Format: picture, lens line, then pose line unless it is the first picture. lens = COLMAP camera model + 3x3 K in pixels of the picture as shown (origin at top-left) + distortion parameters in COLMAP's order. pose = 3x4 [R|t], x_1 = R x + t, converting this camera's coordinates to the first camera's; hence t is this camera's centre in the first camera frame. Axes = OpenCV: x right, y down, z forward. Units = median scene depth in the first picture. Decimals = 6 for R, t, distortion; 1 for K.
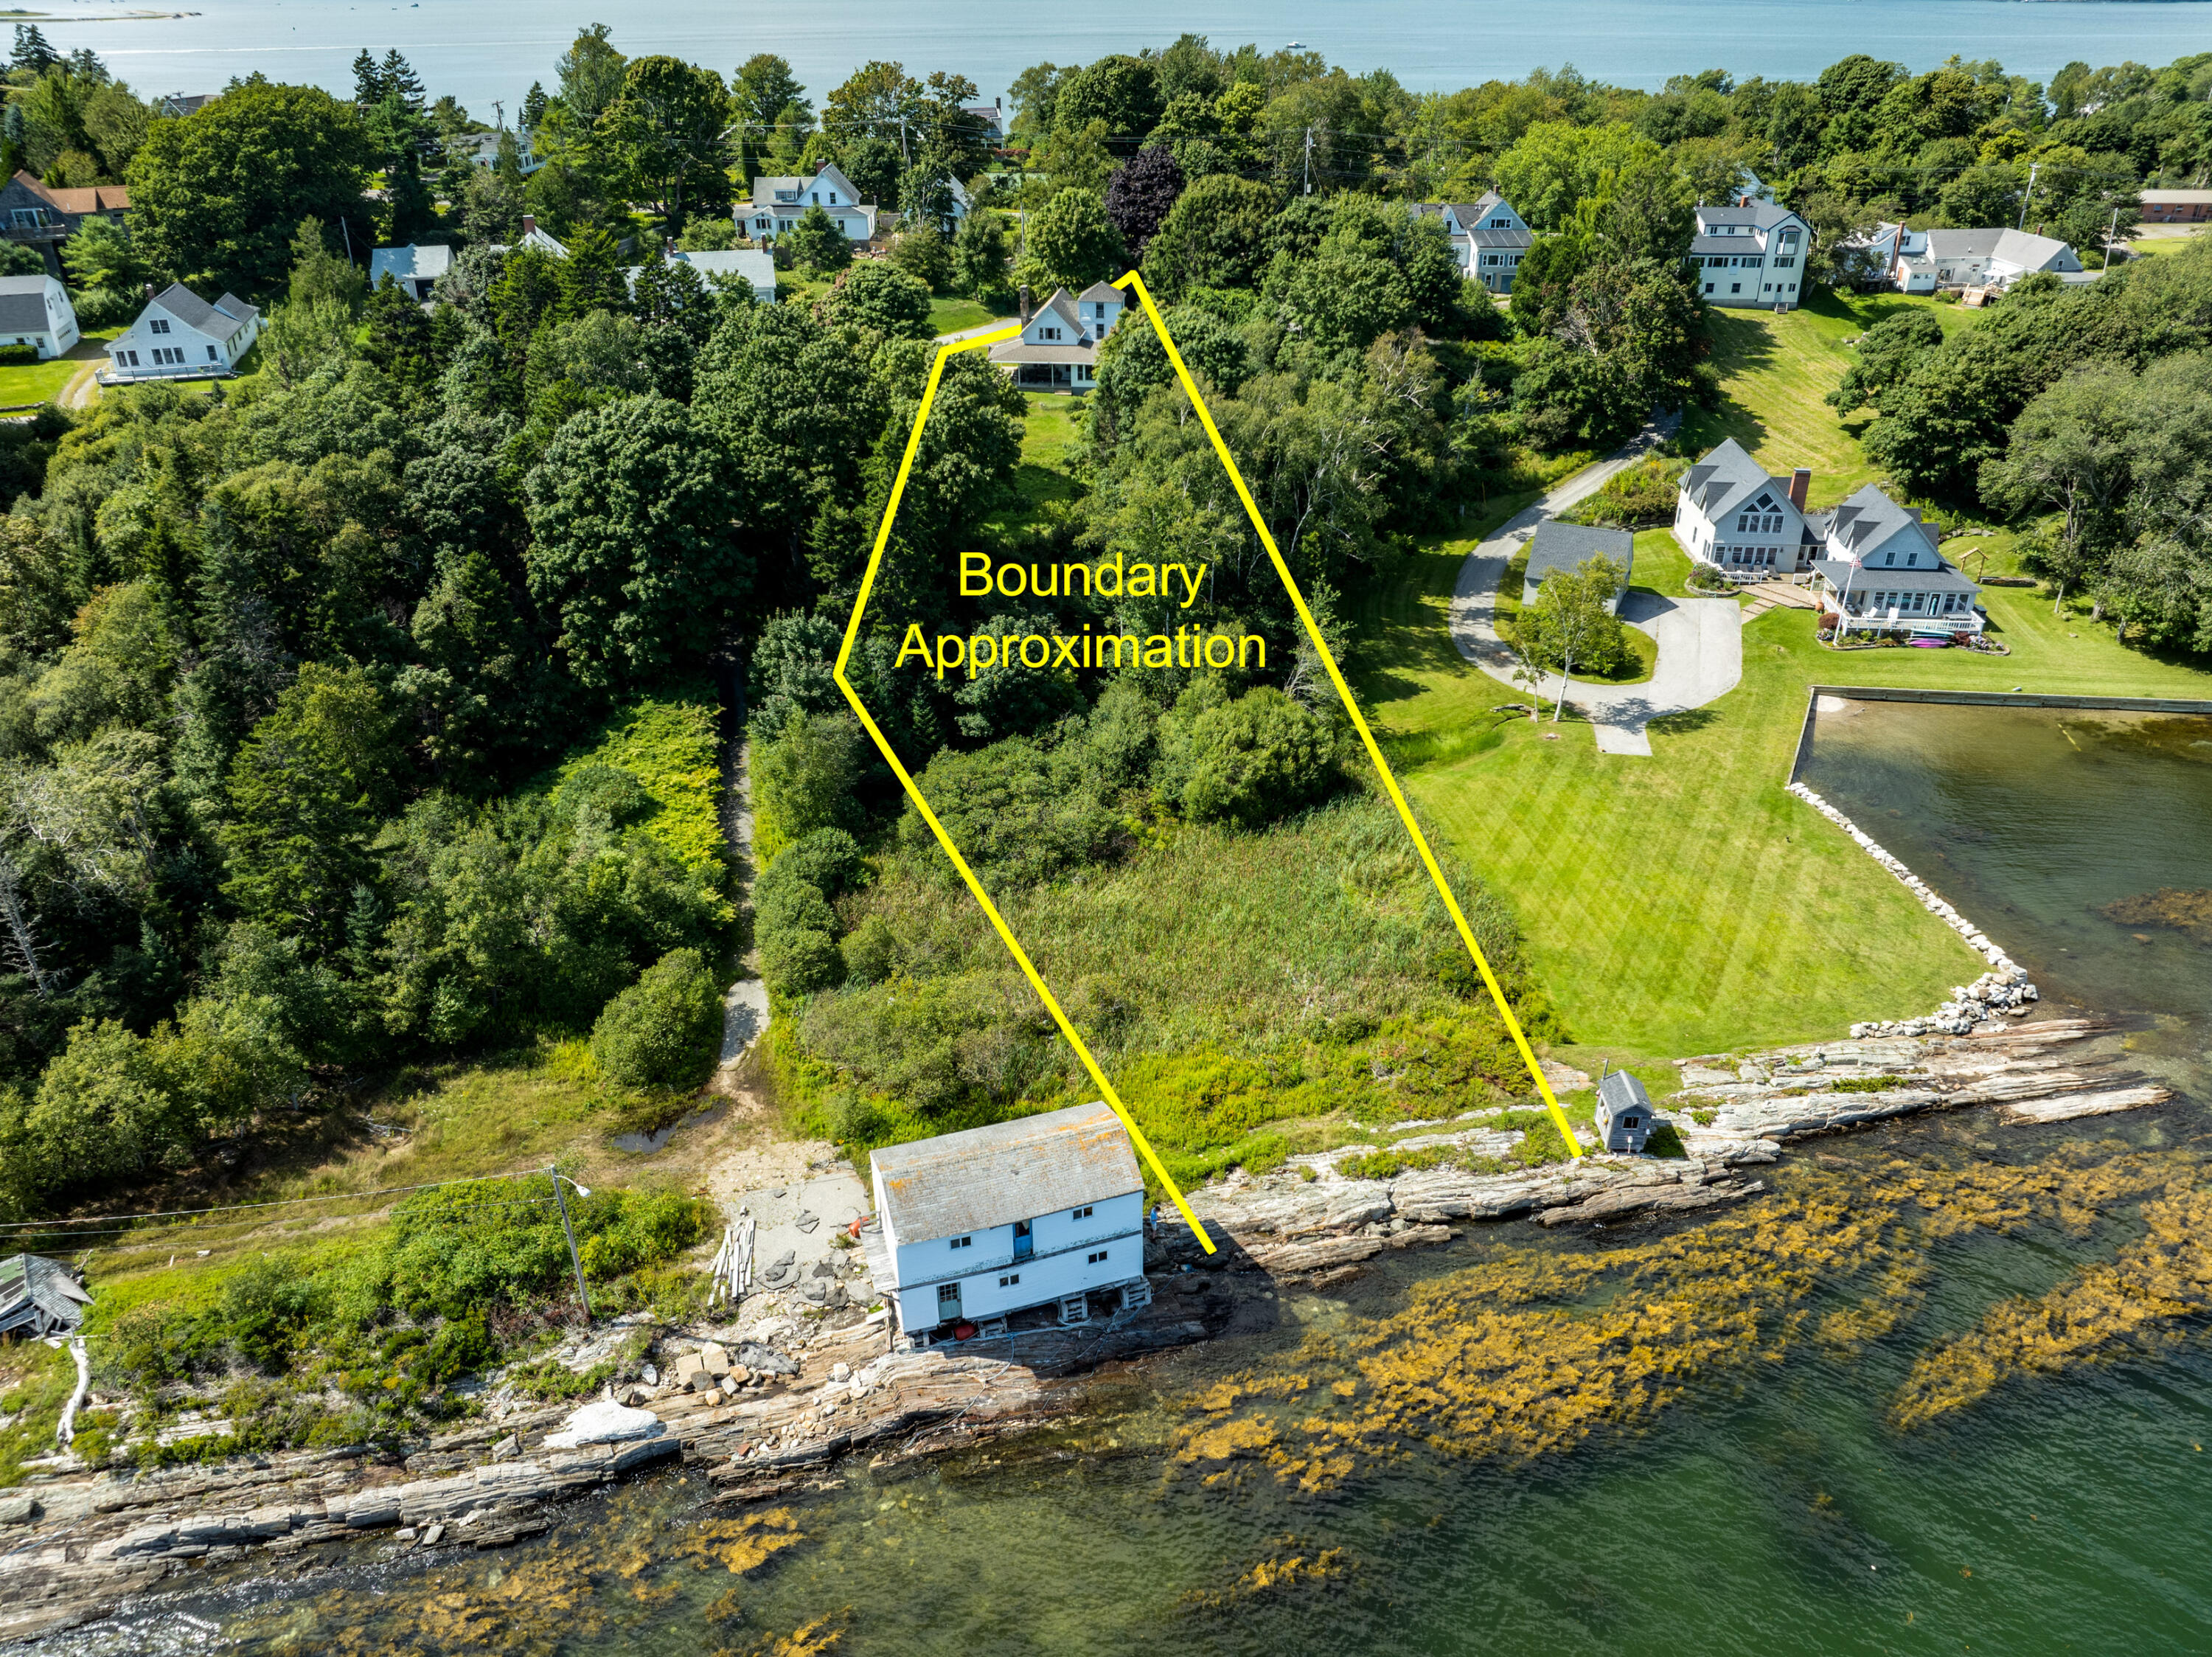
lens RADIAL K [[1580.9, 0, 1118.6], [0, 1580.9, 805.5], [0, 0, 1]] dist [-0.041855, -0.000258]
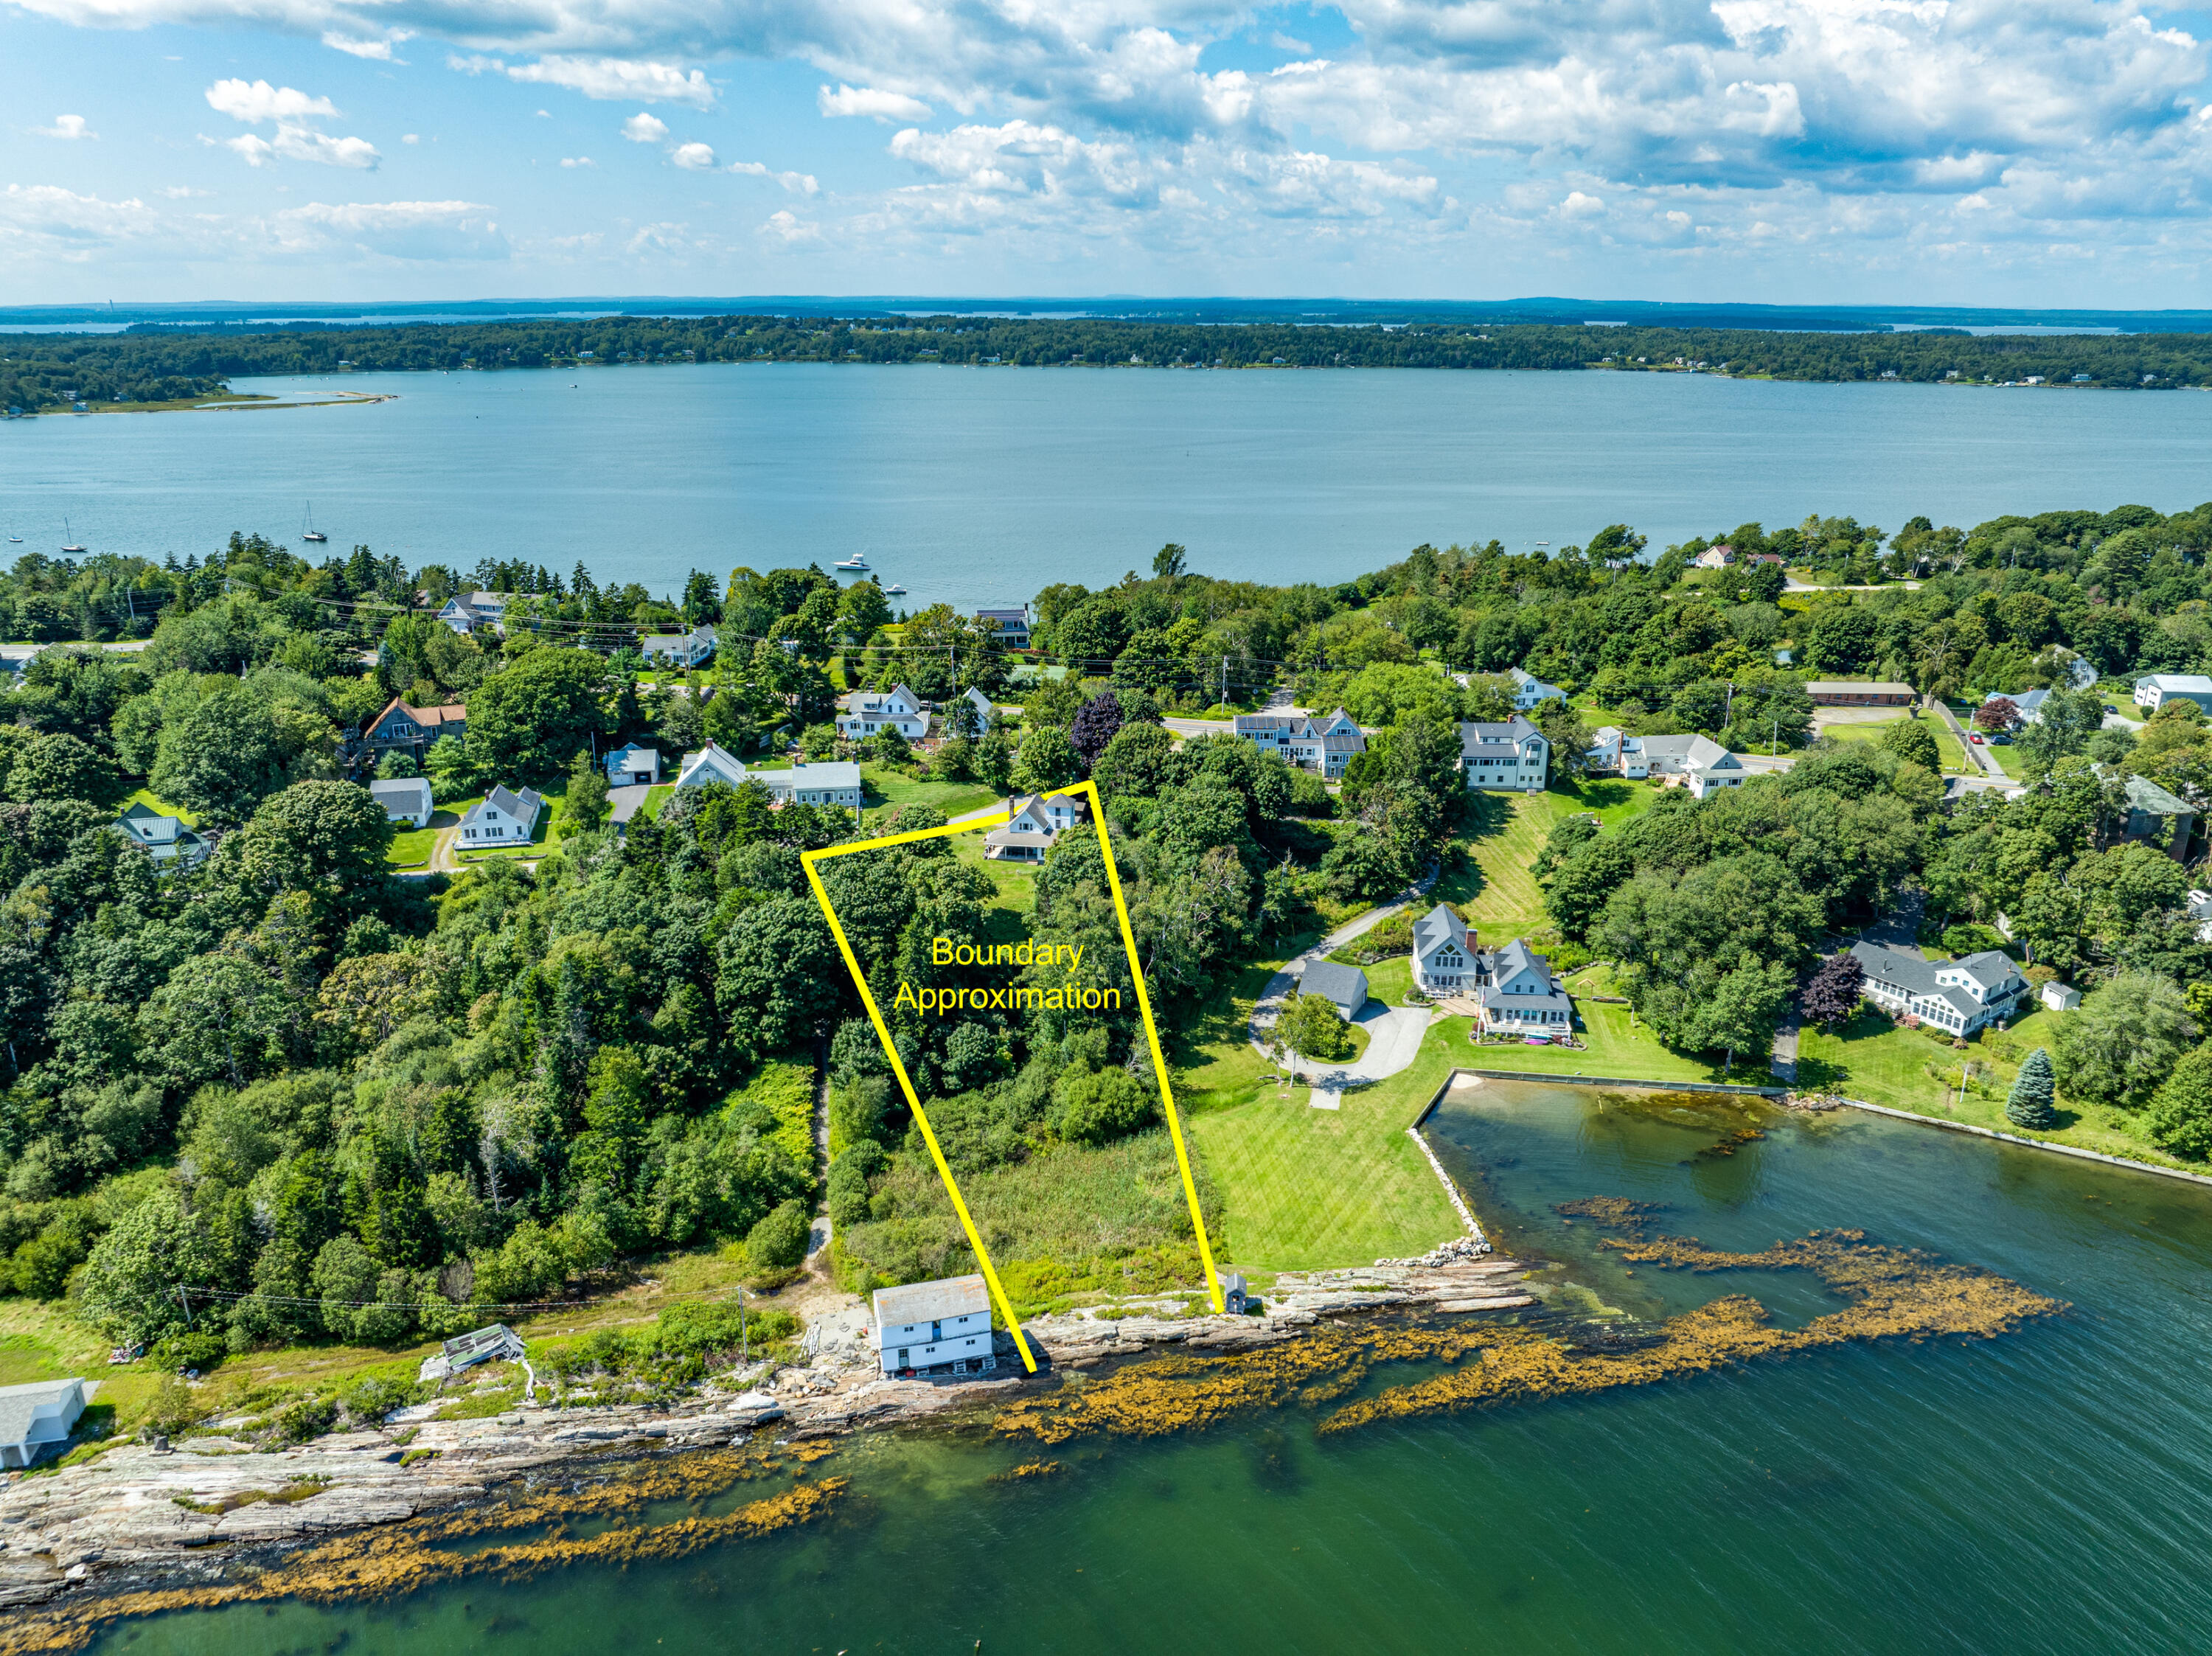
lens RADIAL K [[1539.0, 0, 1106.0], [0, 1539.0, 828.0], [0, 0, 1]] dist [-0.039016, -0.004882]
pose [[0.998450, 0.020422, -0.051771, 0.196285], [-0.029042, 0.984728, -0.171658, -0.047615], [0.047475, 0.172896, 0.983795, -0.898193]]
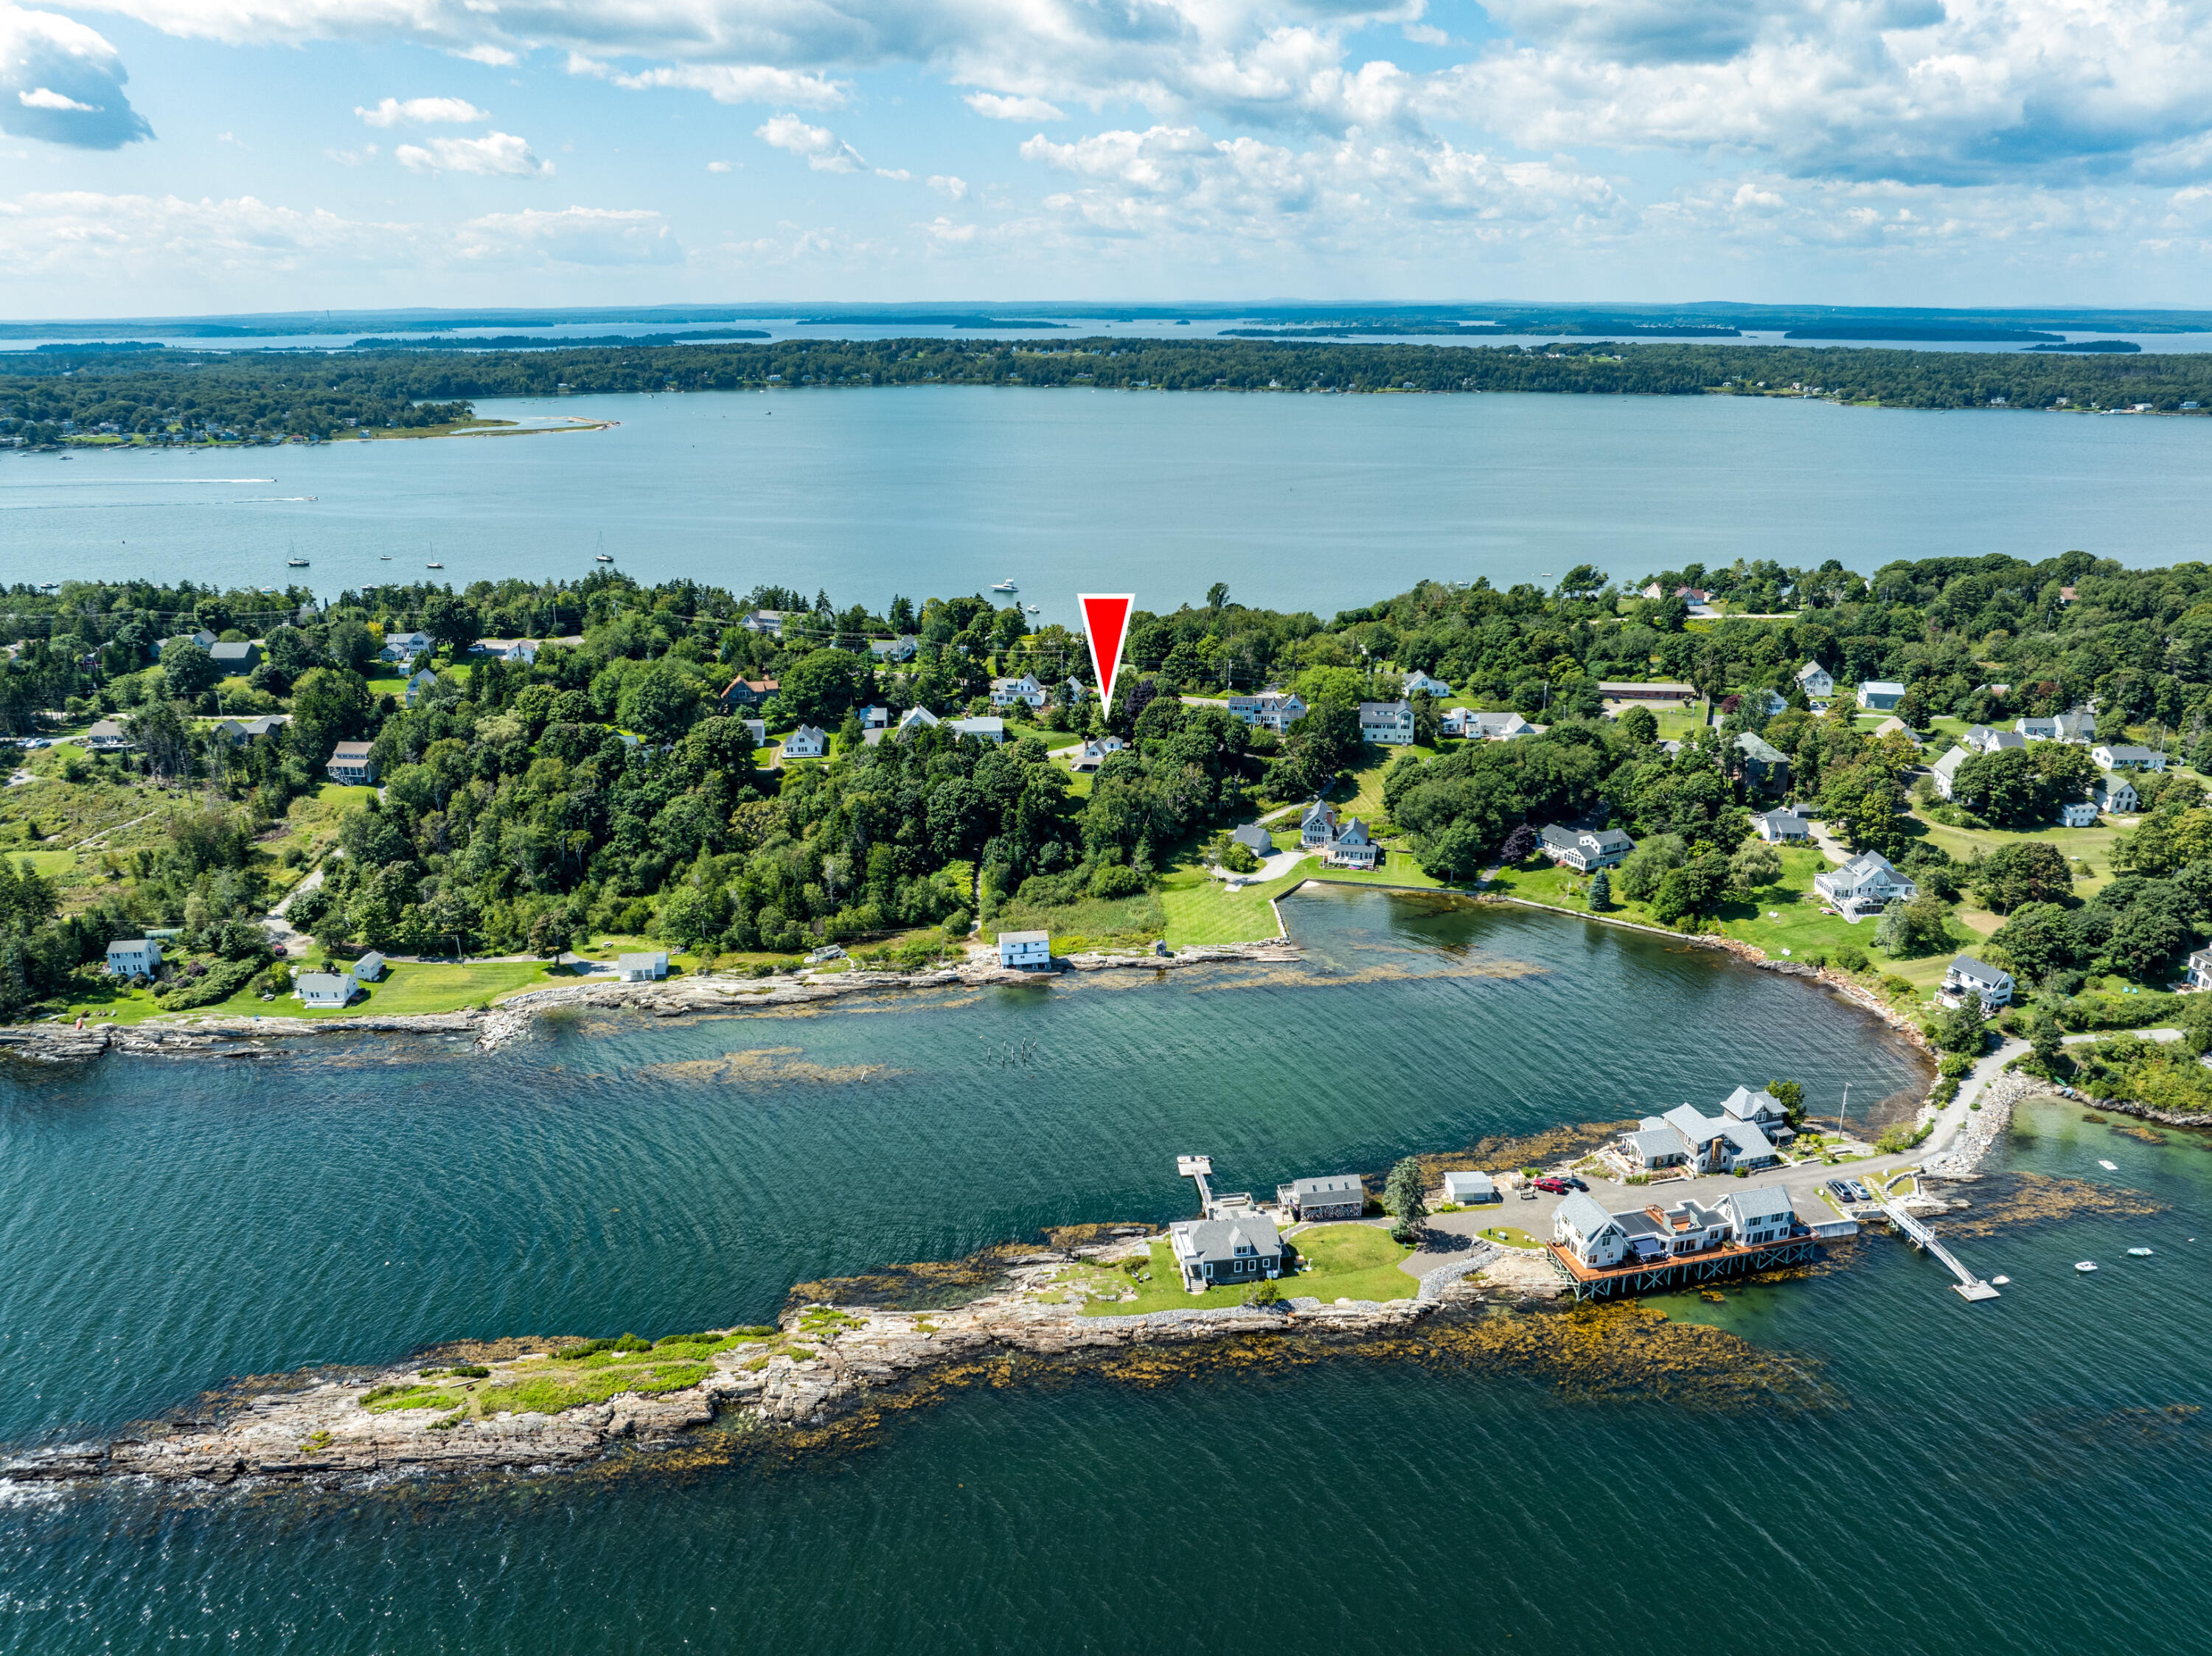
lens RADIAL K [[1539.0, 0, 1106.0], [0, 1539.0, 828.0], [0, 0, 1]] dist [-0.039016, -0.004882]
pose [[0.987813, 0.046947, -0.148394, 0.657169], [-0.071981, 0.983134, -0.168128, 0.499630], [0.137998, 0.176761, 0.974532, -2.799669]]
